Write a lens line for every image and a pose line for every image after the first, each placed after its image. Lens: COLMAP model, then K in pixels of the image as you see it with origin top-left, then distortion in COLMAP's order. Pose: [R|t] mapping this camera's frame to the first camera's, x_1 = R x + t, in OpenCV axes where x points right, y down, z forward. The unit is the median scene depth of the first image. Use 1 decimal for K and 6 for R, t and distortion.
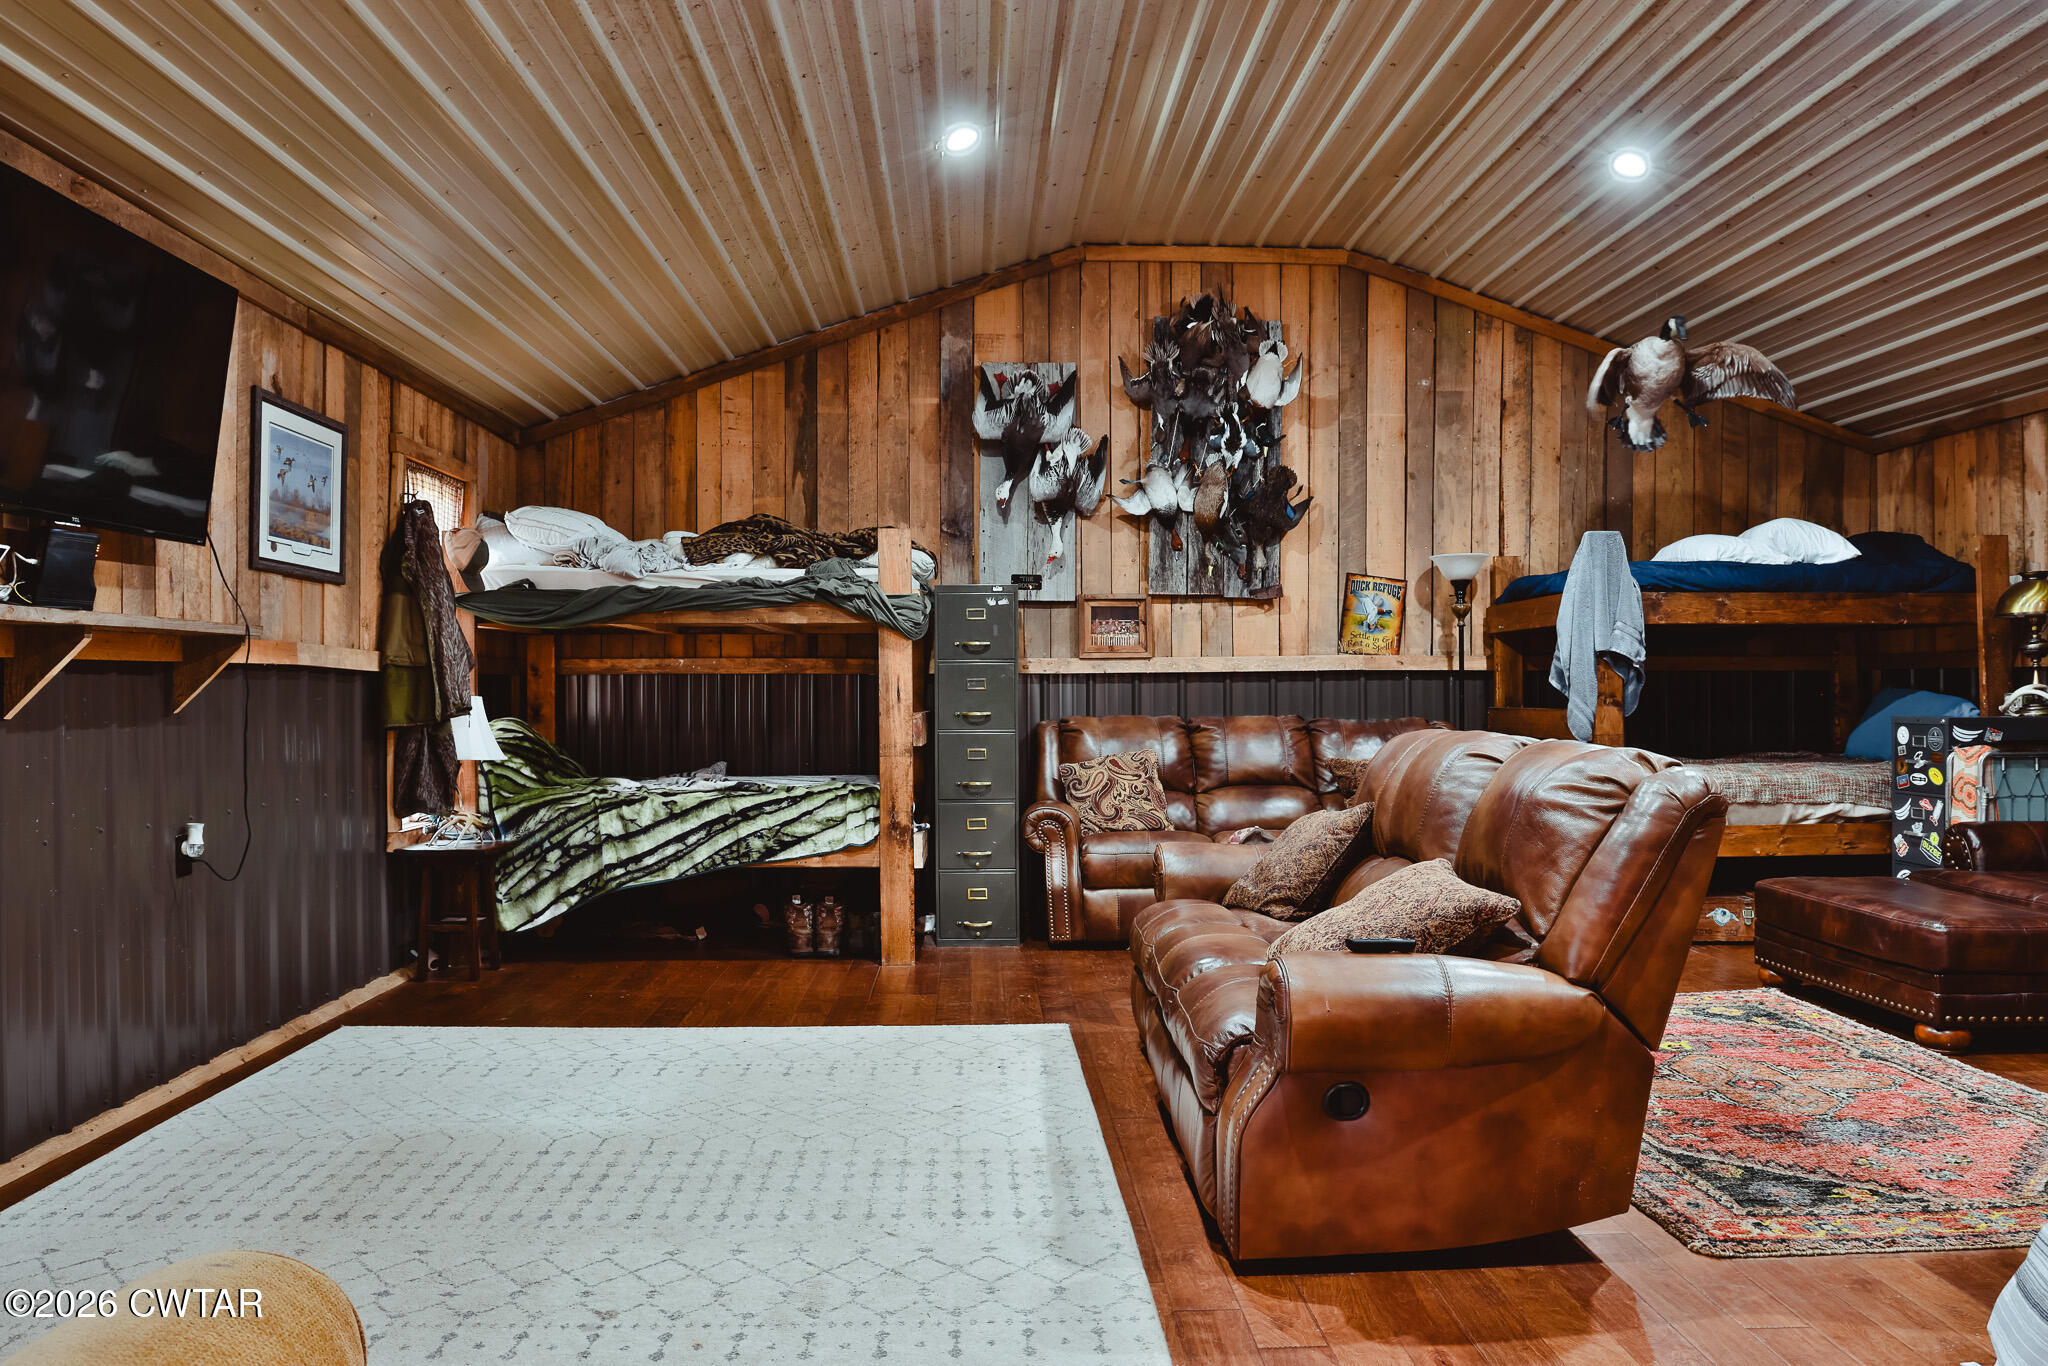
lens RADIAL K [[1531.7, 0, 1026.6], [0, 1531.7, 688.5], [0, 0, 1]] dist [-0.010499, 0.000994]
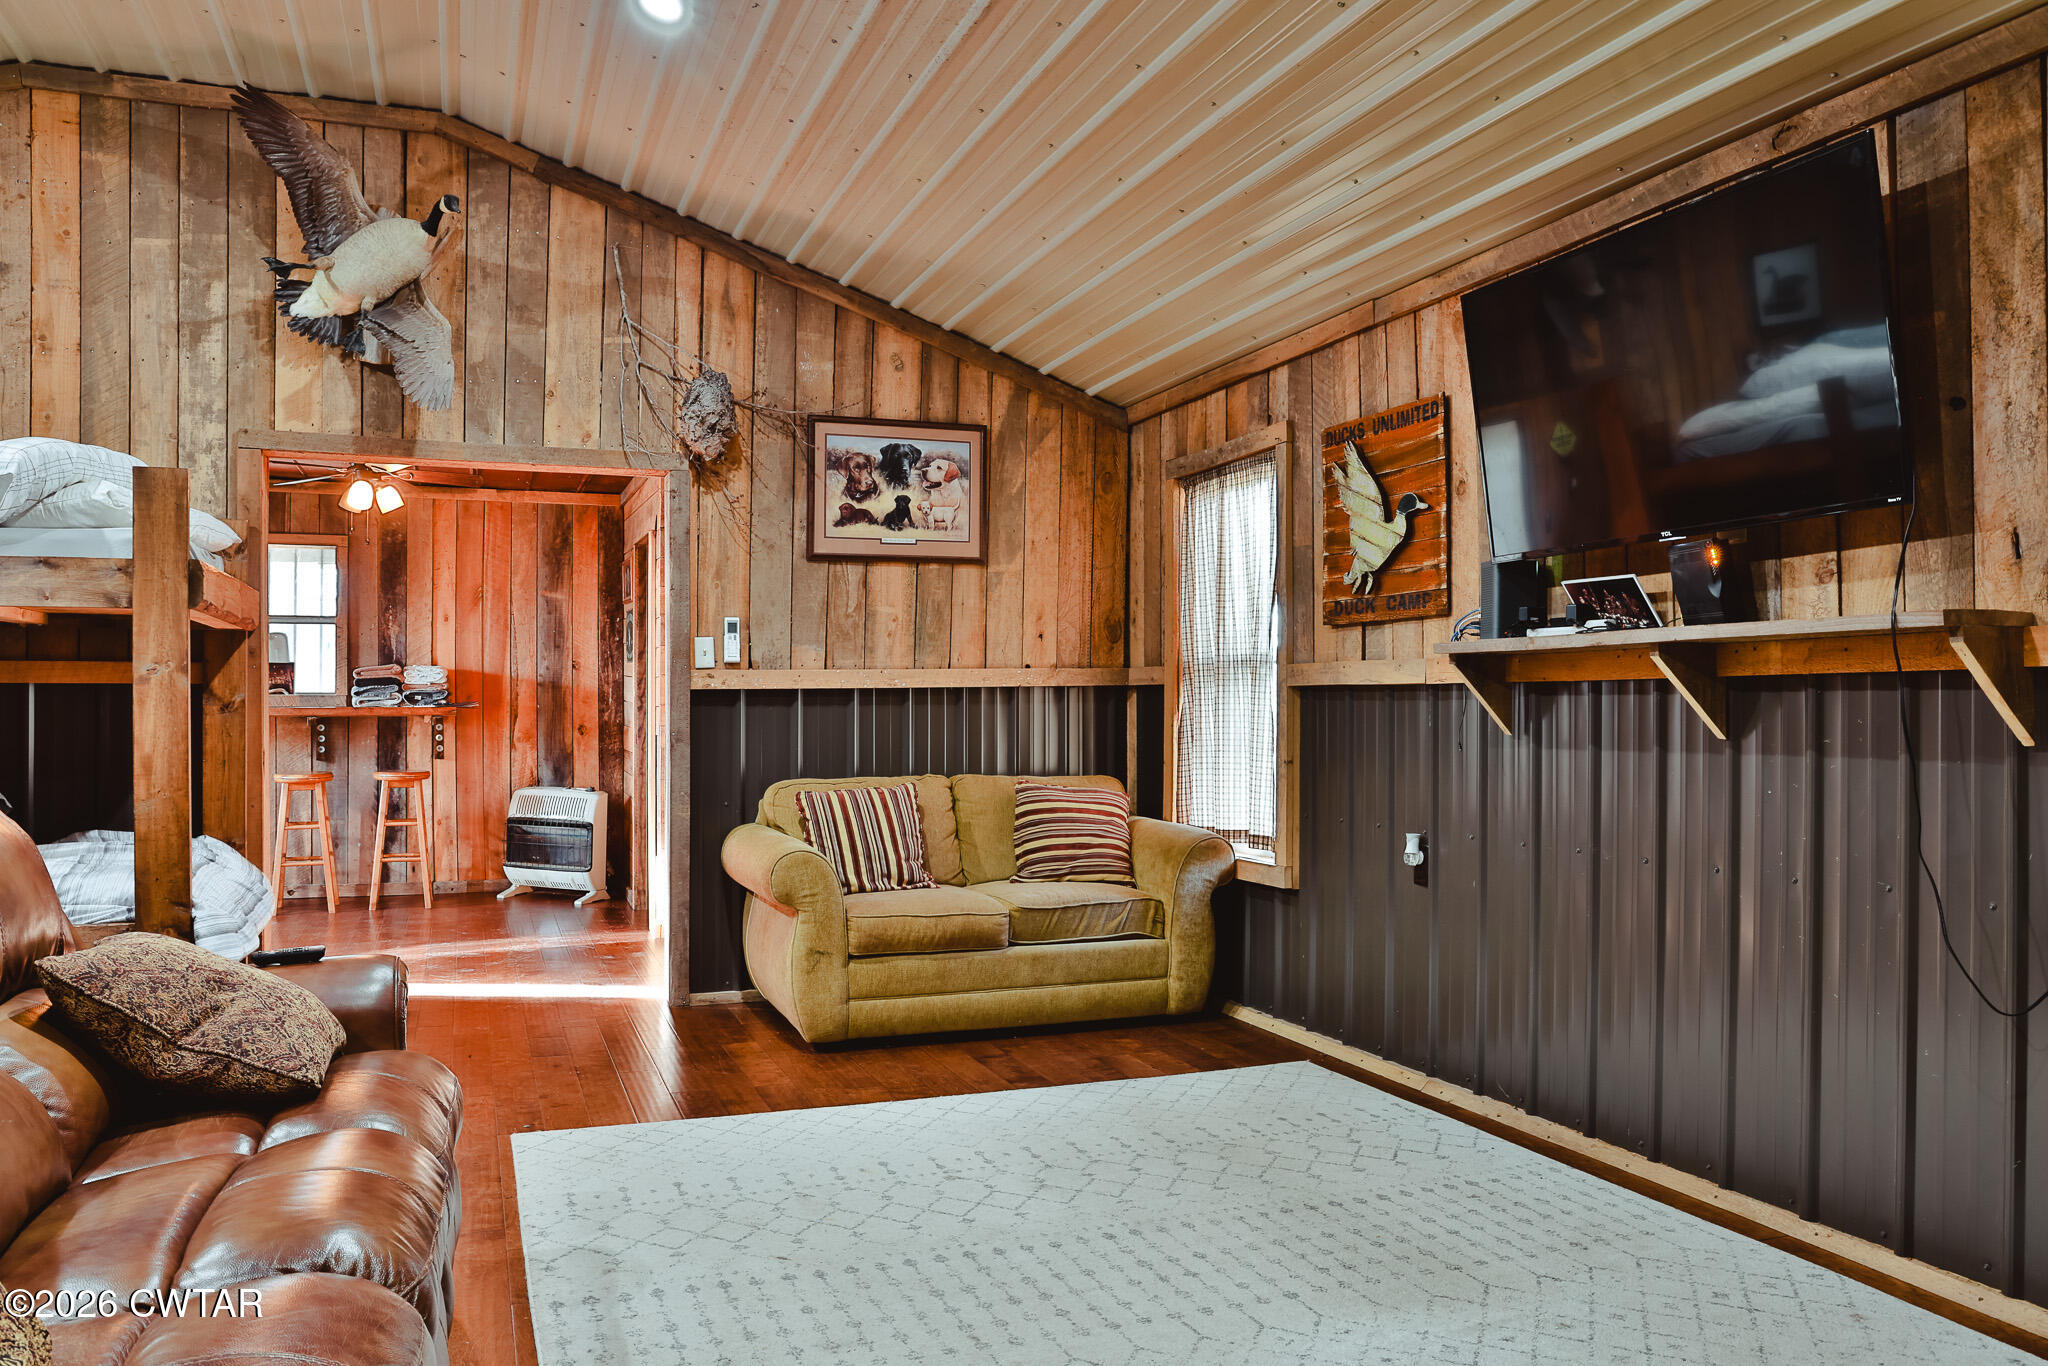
lens RADIAL K [[1531.7, 0, 1031.2], [0, 1531.7, 691.8], [0, 0, 1]] dist [-0.010499, 0.000994]
pose [[-0.948894, 0.002955, -0.315582, 0.069436], [0.006342, 0.999933, -0.009705, -0.003045], [0.315532, -0.011211, -0.948849, 1.934853]]
